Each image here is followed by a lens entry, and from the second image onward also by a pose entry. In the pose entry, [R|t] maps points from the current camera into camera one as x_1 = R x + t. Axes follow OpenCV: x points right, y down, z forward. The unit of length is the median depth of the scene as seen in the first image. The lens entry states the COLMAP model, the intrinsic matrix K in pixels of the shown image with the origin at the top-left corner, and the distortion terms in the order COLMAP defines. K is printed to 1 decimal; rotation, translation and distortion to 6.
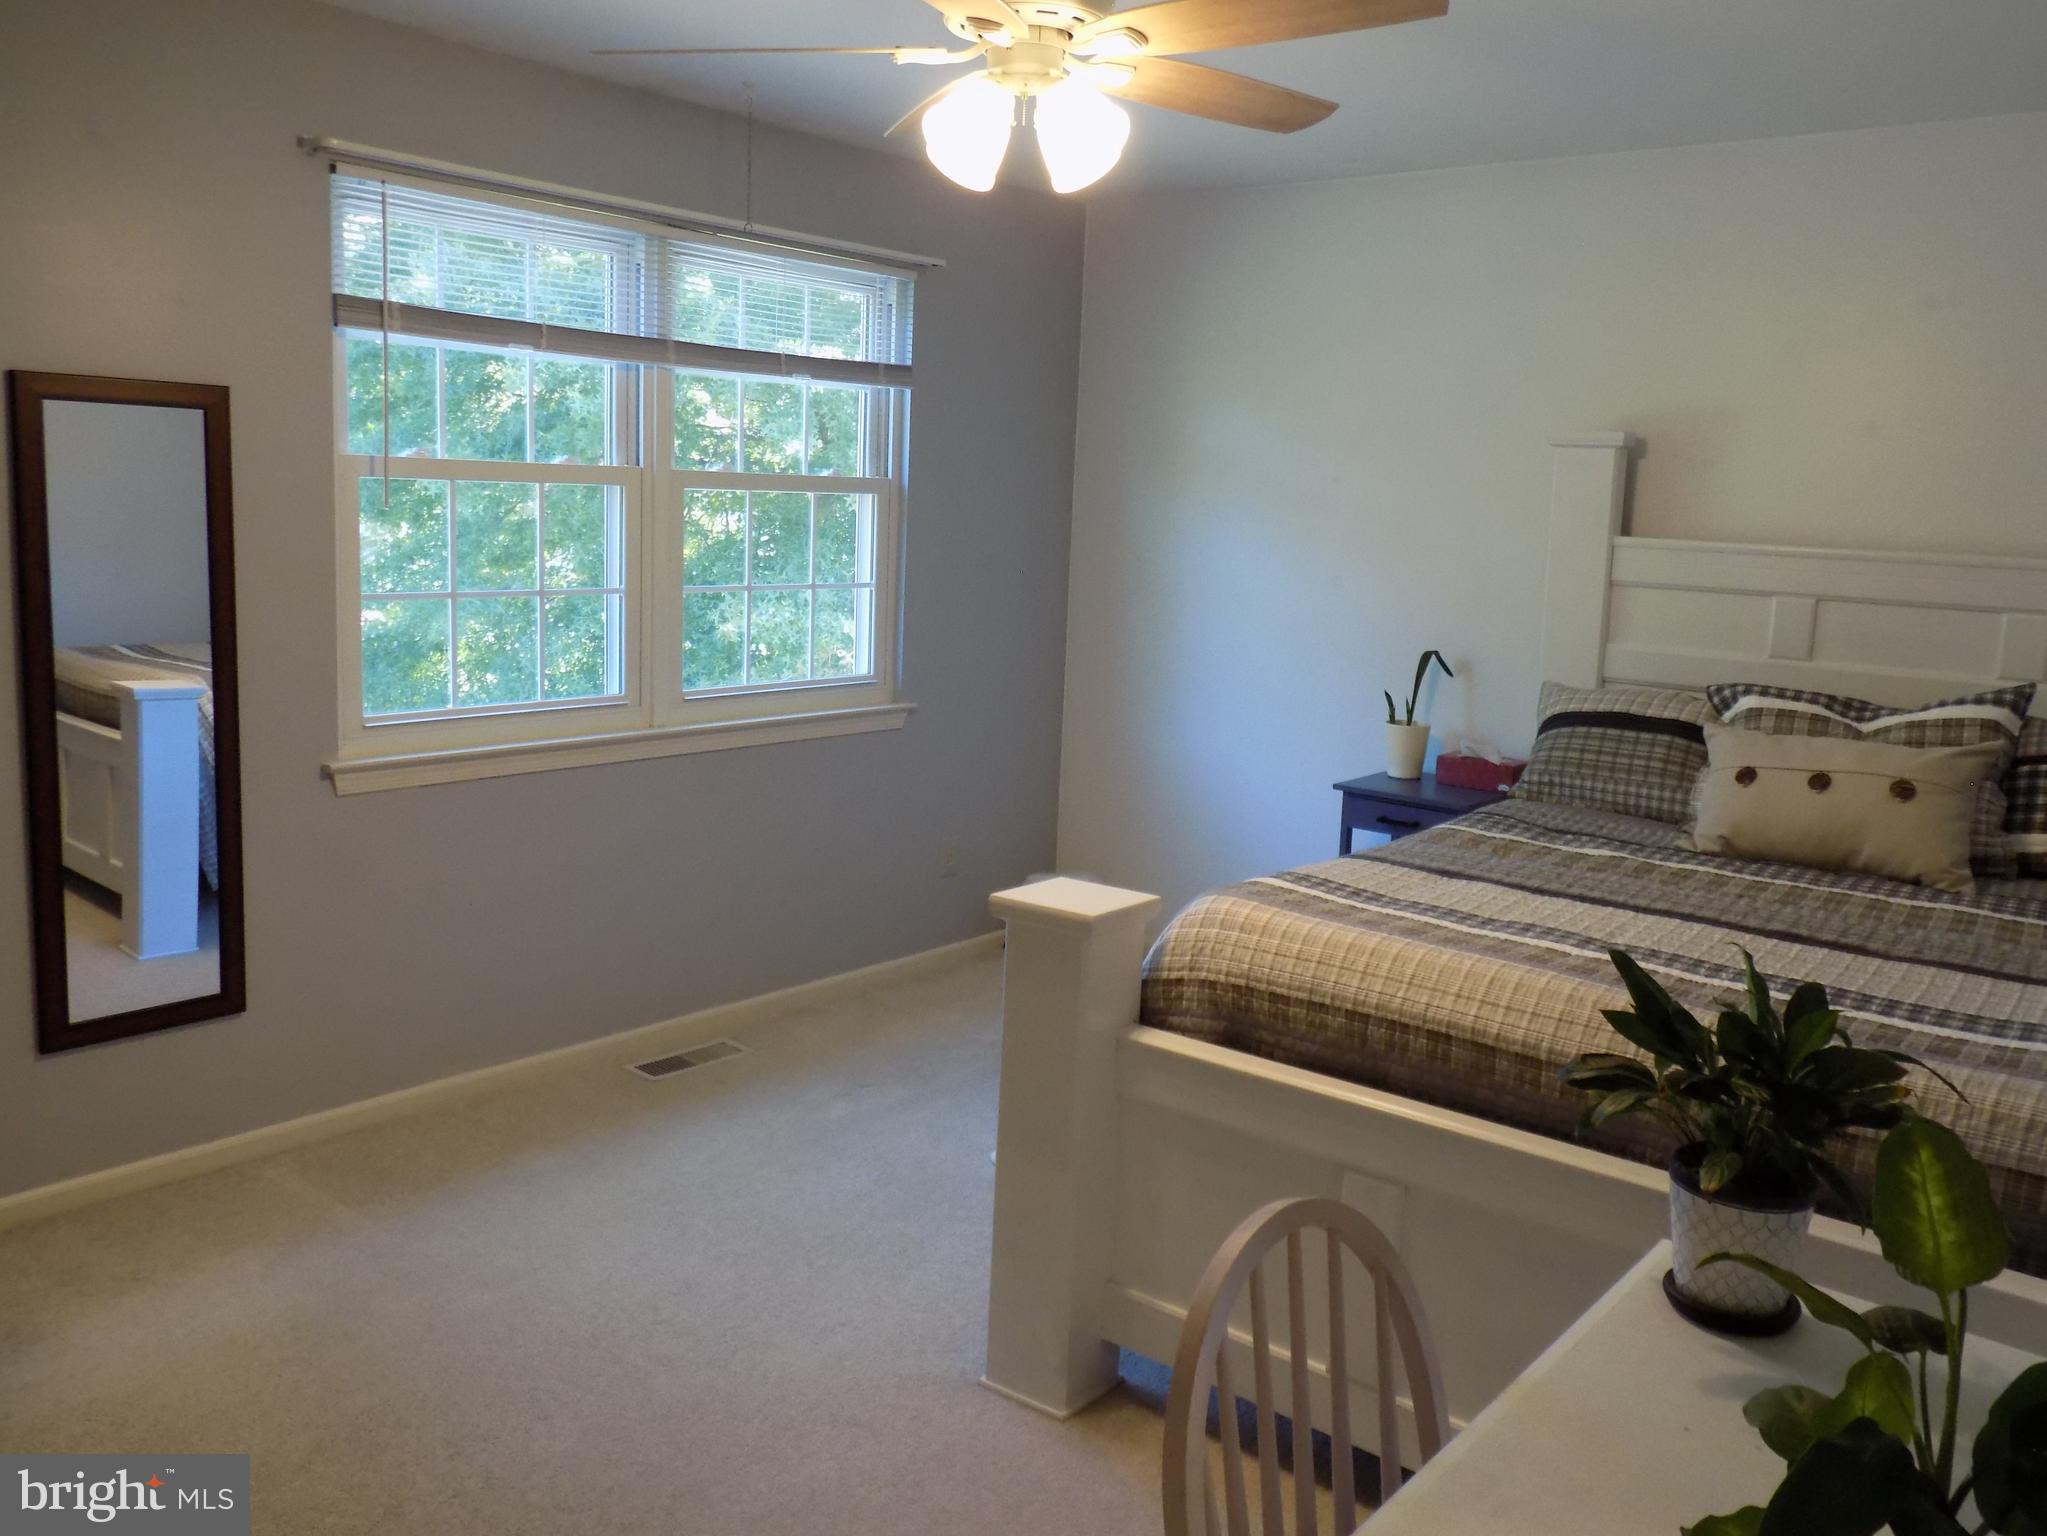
lens RADIAL K [[1668.2, 0, 1025.3], [0, 1668.2, 714.7], [0, 0, 1]] dist [-0.002019, 0.001105]
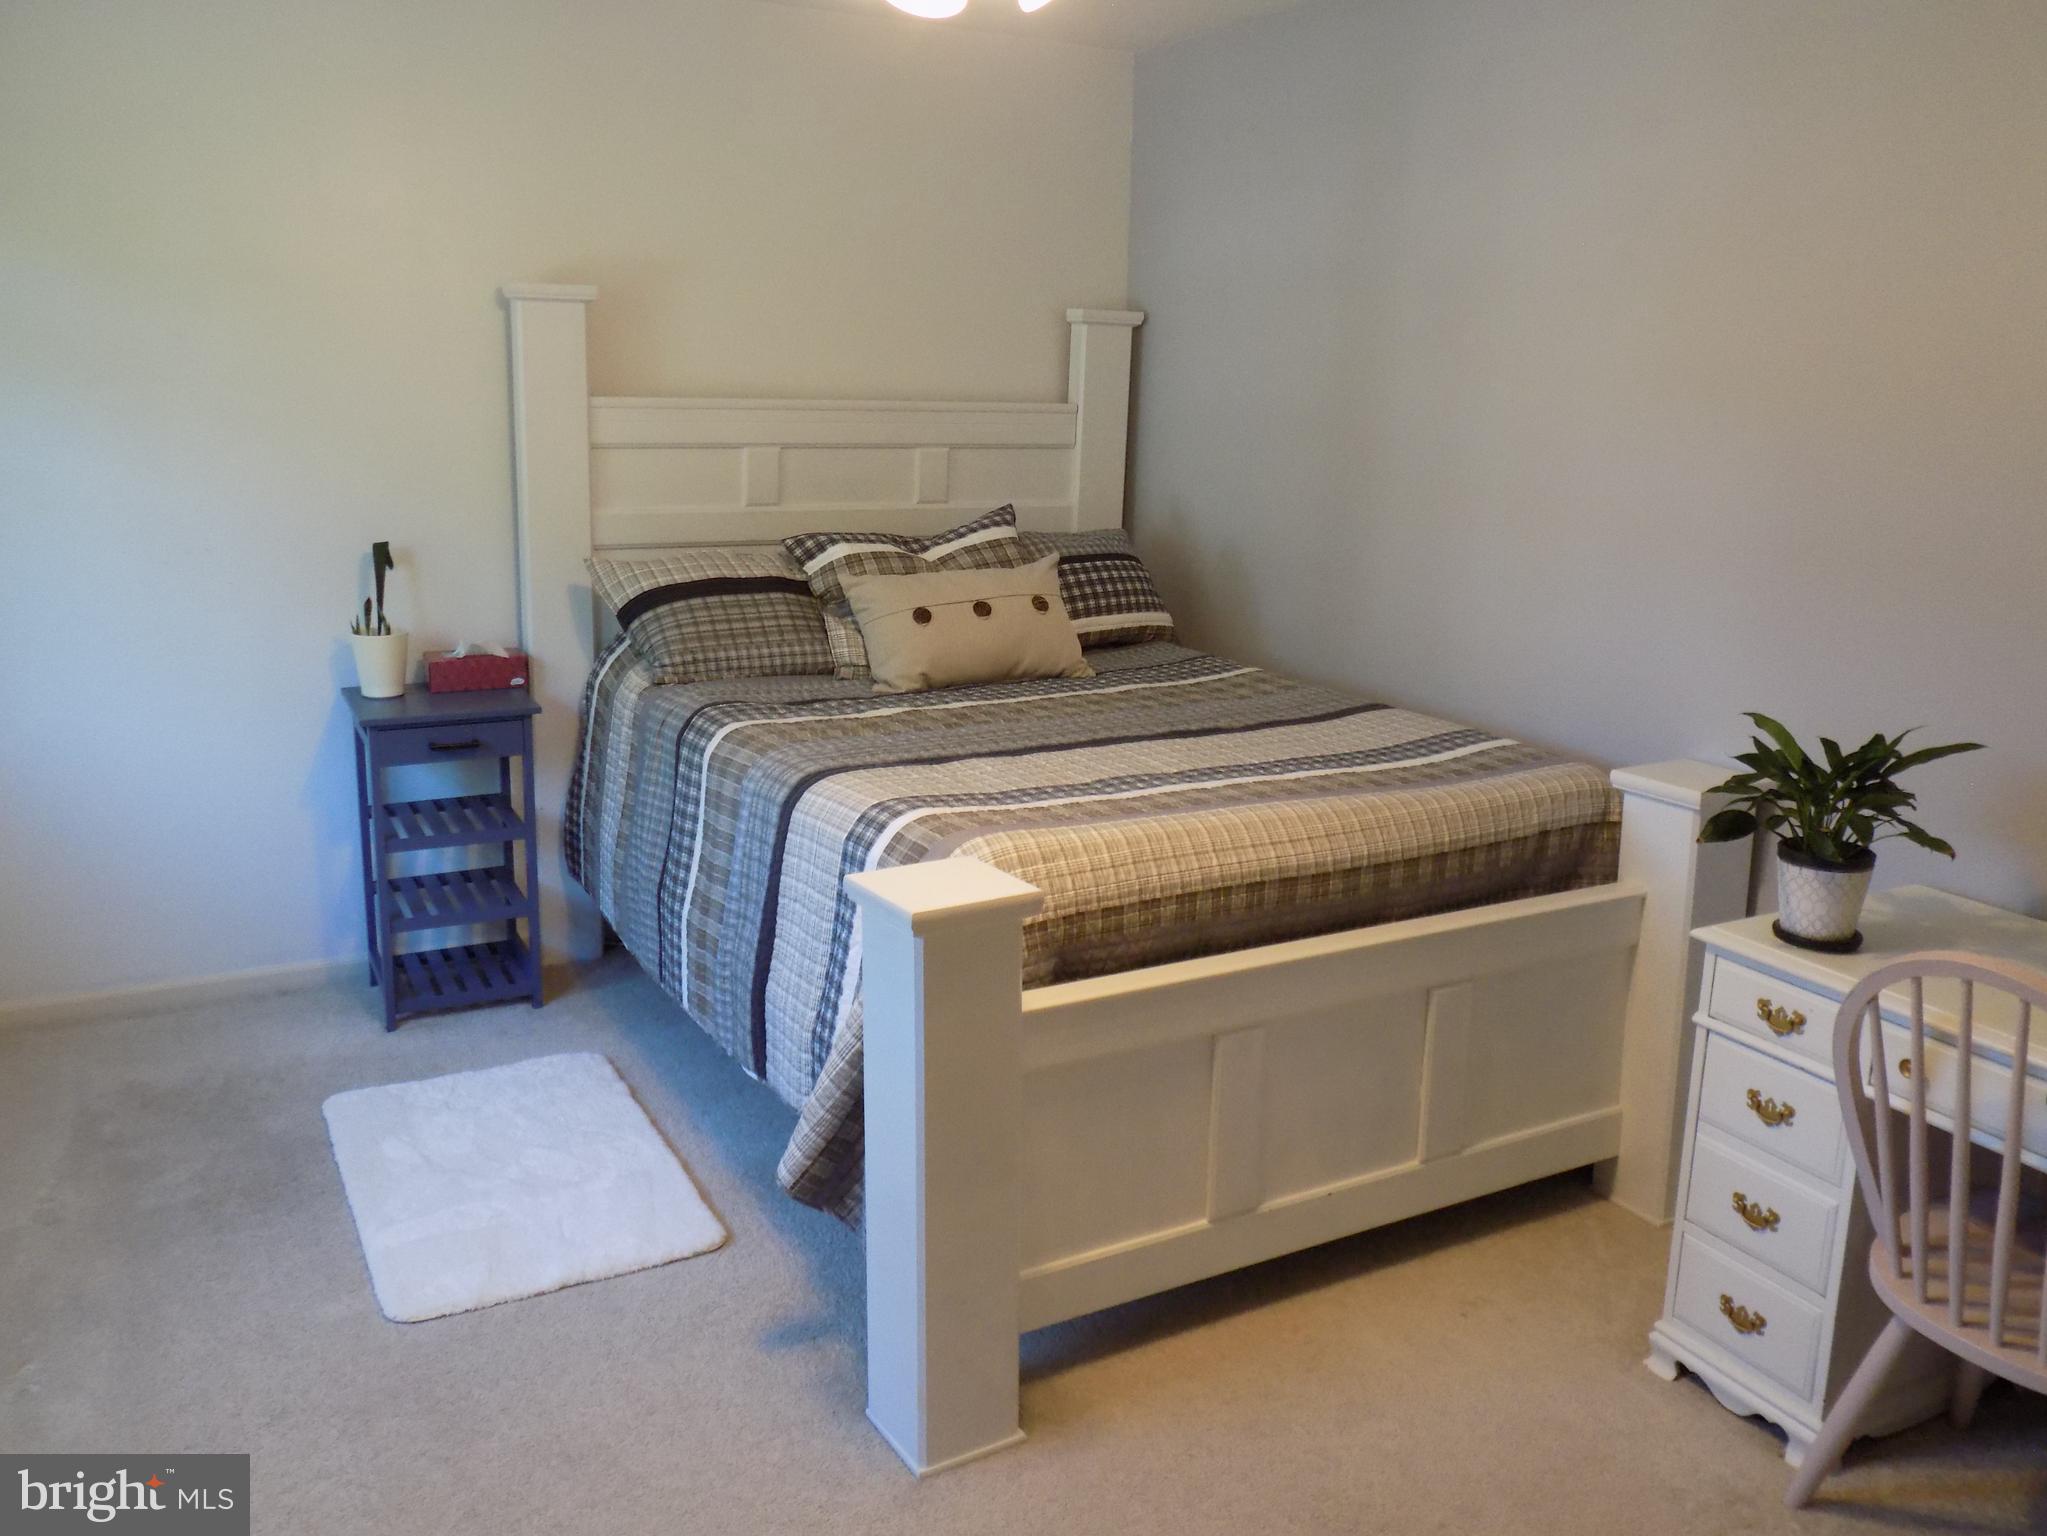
lens RADIAL K [[1628.2, 0, 1023.5], [0, 1628.2, 768.0], [0, 0, 1]] dist [-0.034165, -0.000010]
pose [[0.381011, -0.250226, 0.890066, -0.492672], [0.116237, 0.968006, 0.222379, -0.091063], [-0.917235, 0.018730, 0.397906, 0.476164]]
